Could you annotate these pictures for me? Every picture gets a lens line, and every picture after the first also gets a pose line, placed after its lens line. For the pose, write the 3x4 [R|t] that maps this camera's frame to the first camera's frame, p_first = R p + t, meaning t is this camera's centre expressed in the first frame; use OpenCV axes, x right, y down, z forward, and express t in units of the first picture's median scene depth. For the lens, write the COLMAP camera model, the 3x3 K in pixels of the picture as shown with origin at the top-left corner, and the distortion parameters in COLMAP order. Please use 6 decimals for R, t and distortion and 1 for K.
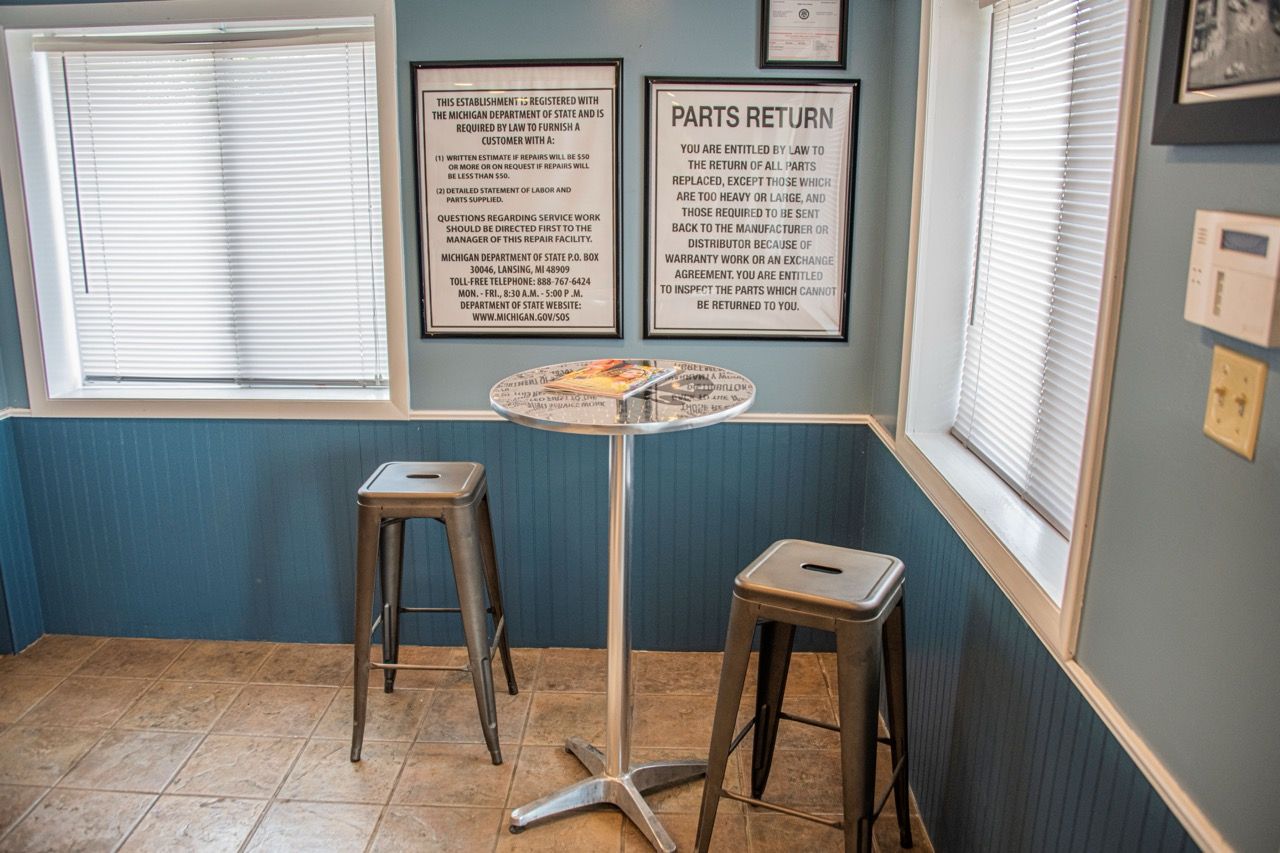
lens RADIAL K [[1061.5, 0, 630.6], [0, 1061.5, 440.2], [0, 0, 1]] dist [-0.135896, 0.040077]
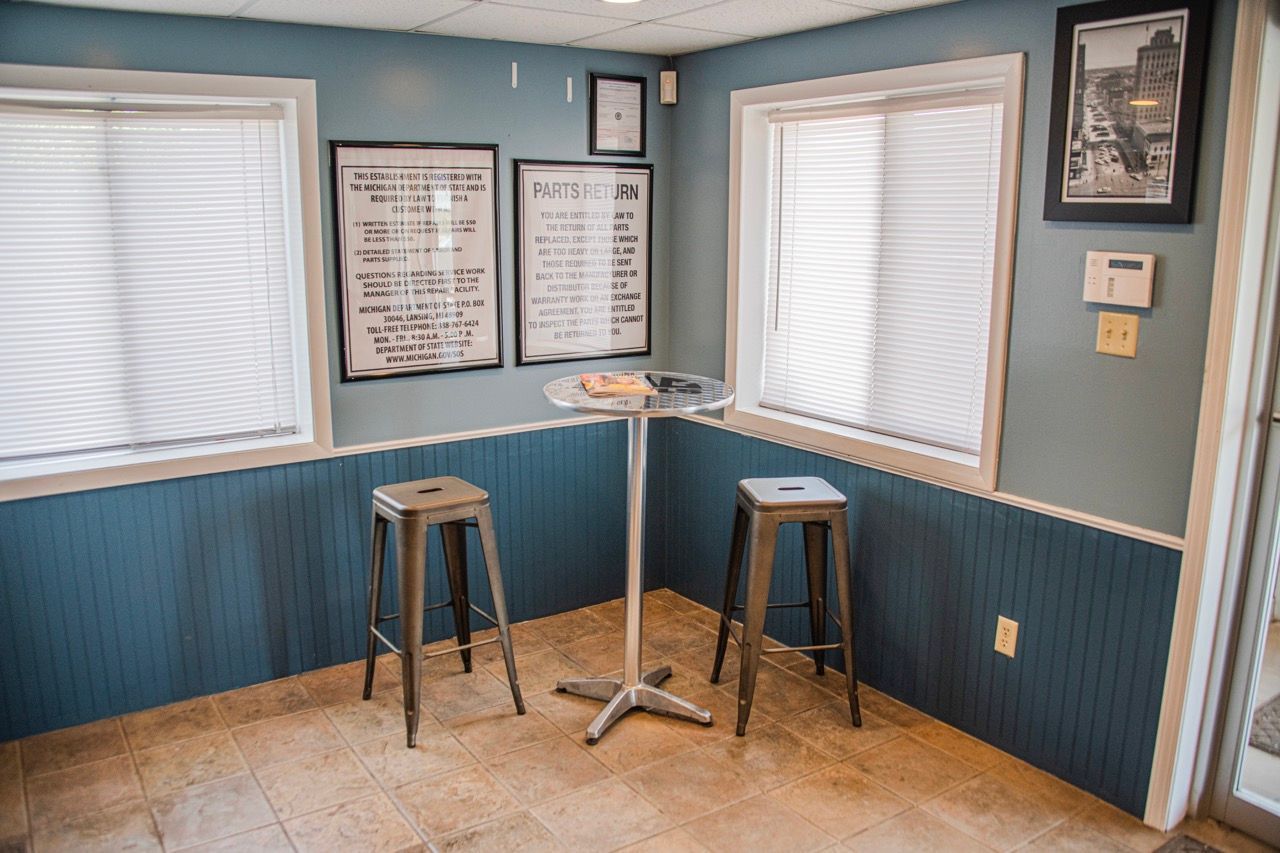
lens RADIAL K [[1061.5, 0, 630.6], [0, 1061.5, 440.2], [0, 0, 1]] dist [-0.135896, 0.040077]
pose [[0.804826, -0.124125, 0.580386, -0.633630], [0.152508, 0.988302, -0.000119, 0.011810], [-0.573582, 0.088609, 0.814341, -0.089940]]
